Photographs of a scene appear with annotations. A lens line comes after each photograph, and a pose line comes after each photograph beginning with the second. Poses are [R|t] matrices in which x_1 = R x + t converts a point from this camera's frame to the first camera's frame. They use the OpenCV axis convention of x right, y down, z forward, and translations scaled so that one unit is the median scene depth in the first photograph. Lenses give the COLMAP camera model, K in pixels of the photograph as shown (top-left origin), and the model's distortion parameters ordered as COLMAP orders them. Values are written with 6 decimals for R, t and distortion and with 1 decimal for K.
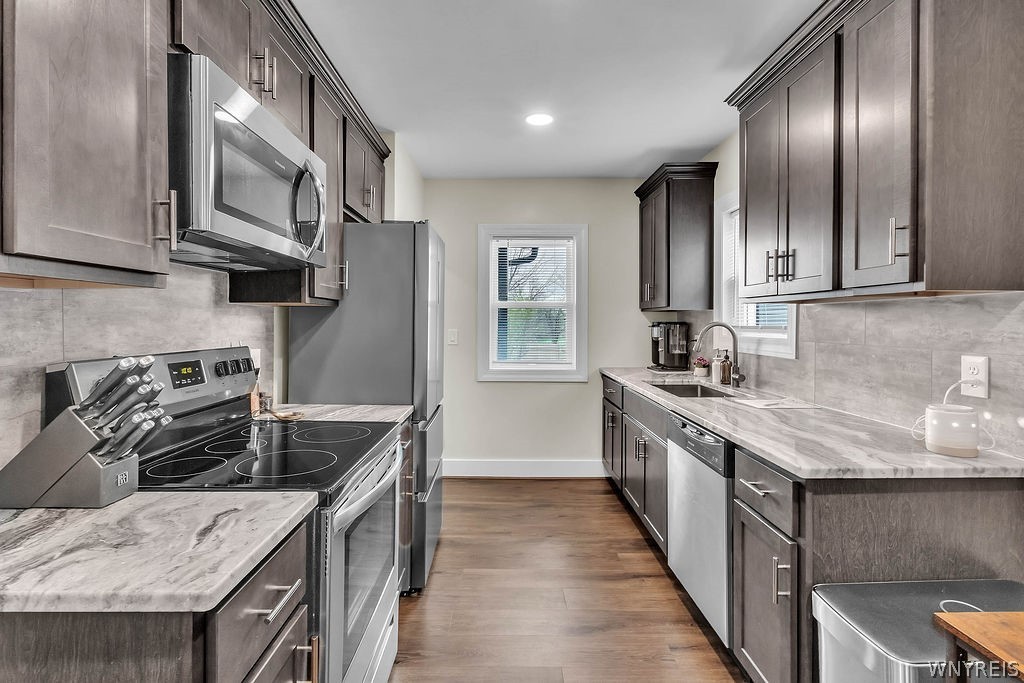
lens RADIAL K [[477.7, 0, 511.5], [0, 477.7, 324.4], [0, 0, 1]] dist [-0.000026, -0.000391]
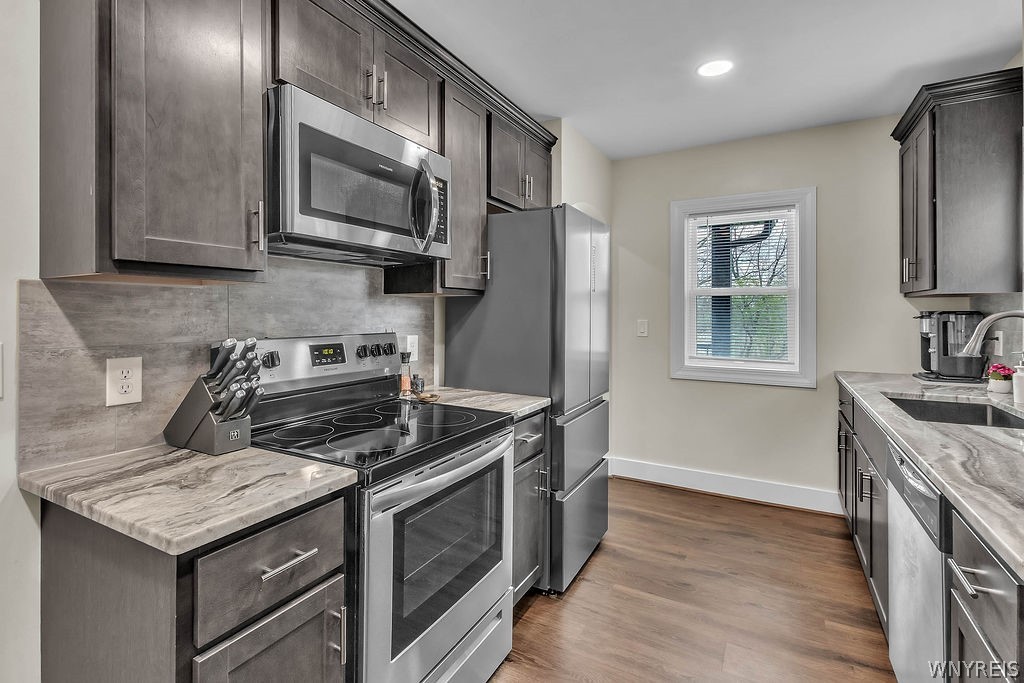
lens RADIAL K [[485.5, 0, 511.2], [0, 485.5, 312.6], [0, 0, 1]] dist [0.002895, 0.000146]
pose [[0.870702, -0.000275, -0.491811, 0.238501], [-0.002221, 0.999987, -0.004492, 0.002800], [0.491806, 0.005004, 0.870690, 0.129699]]
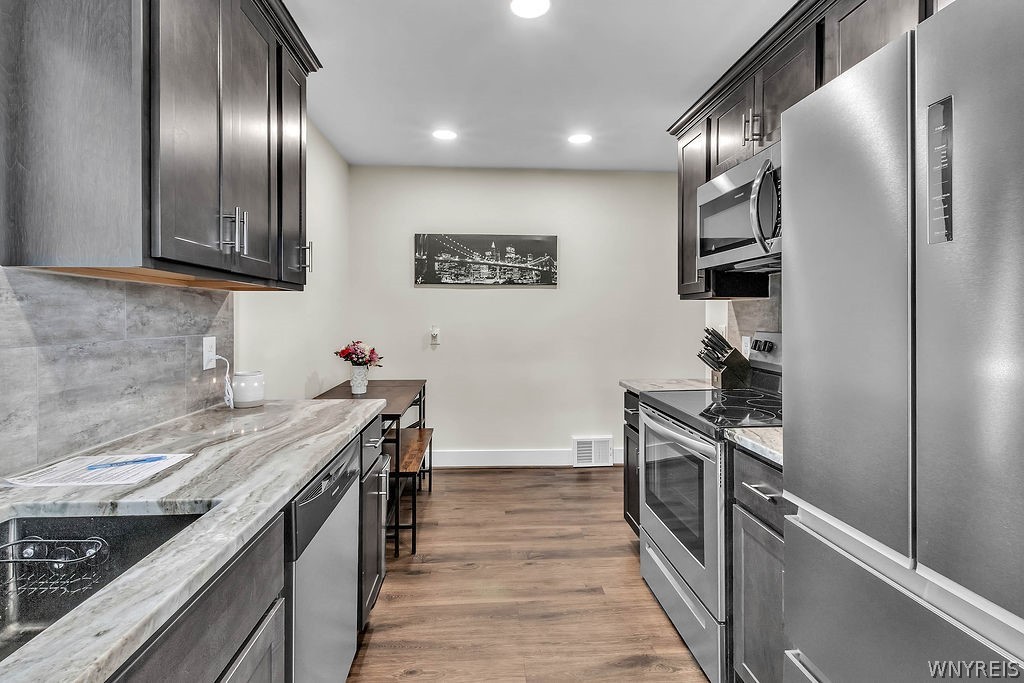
lens RADIAL K [[478.5, 0, 502.8], [0, 478.5, 321.0], [0, 0, 1]] dist [0.004722, -0.000171]
pose [[-0.999045, -0.000686, -0.043695, 0.182893], [-0.001360, 0.999880, 0.015400, 0.001819], [0.043679, 0.015445, -0.998926, 1.772261]]
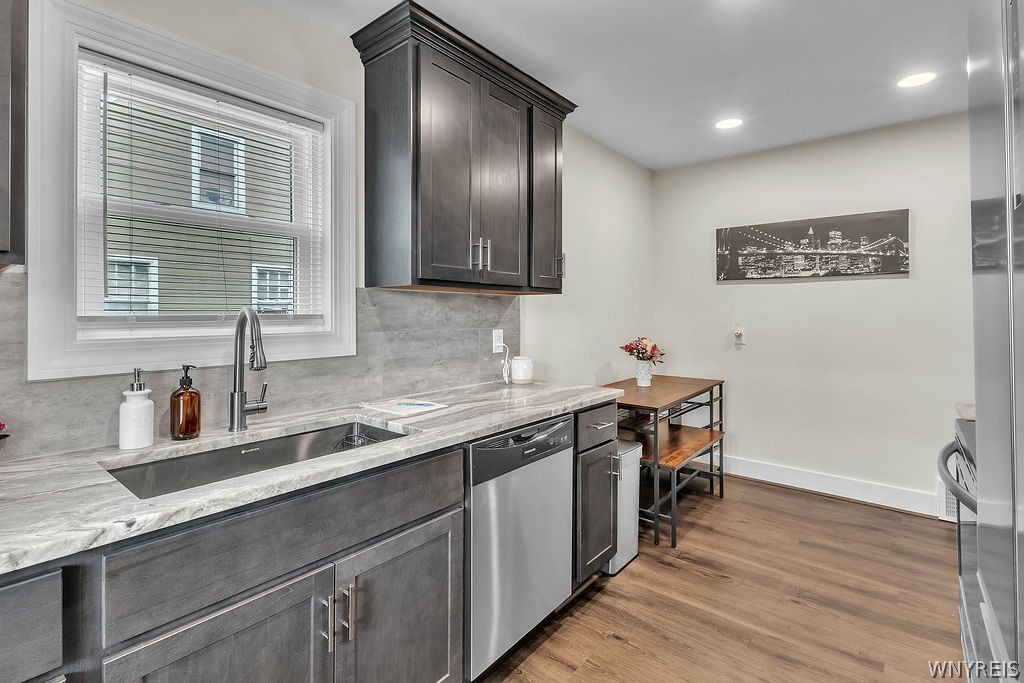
lens RADIAL K [[478.8, 0, 509.1], [0, 478.8, 313.6], [0, 0, 1]] dist [0.000774, 0.000390]
pose [[-0.760484, -0.000292, 0.649357, -0.159641], [0.003185, 0.999986, 0.004180, -0.000035], [-0.649349, 0.005247, -0.760472, 1.771684]]
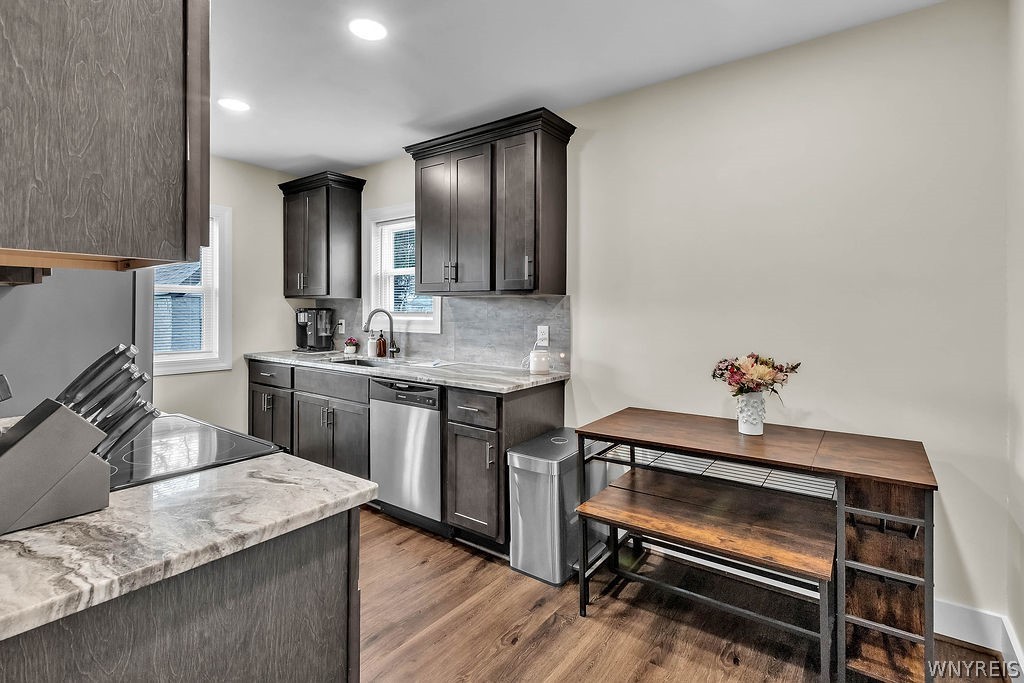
lens RADIAL K [[478.8, 0, 509.1], [0, 478.8, 313.6], [0, 0, 1]] dist [0.000774, 0.000390]
pose [[0.604719, -0.004801, 0.796425, -0.570554], [-0.000572, 0.999979, 0.006462, 0.000319], [-0.796439, -0.004363, 0.604703, -0.092000]]
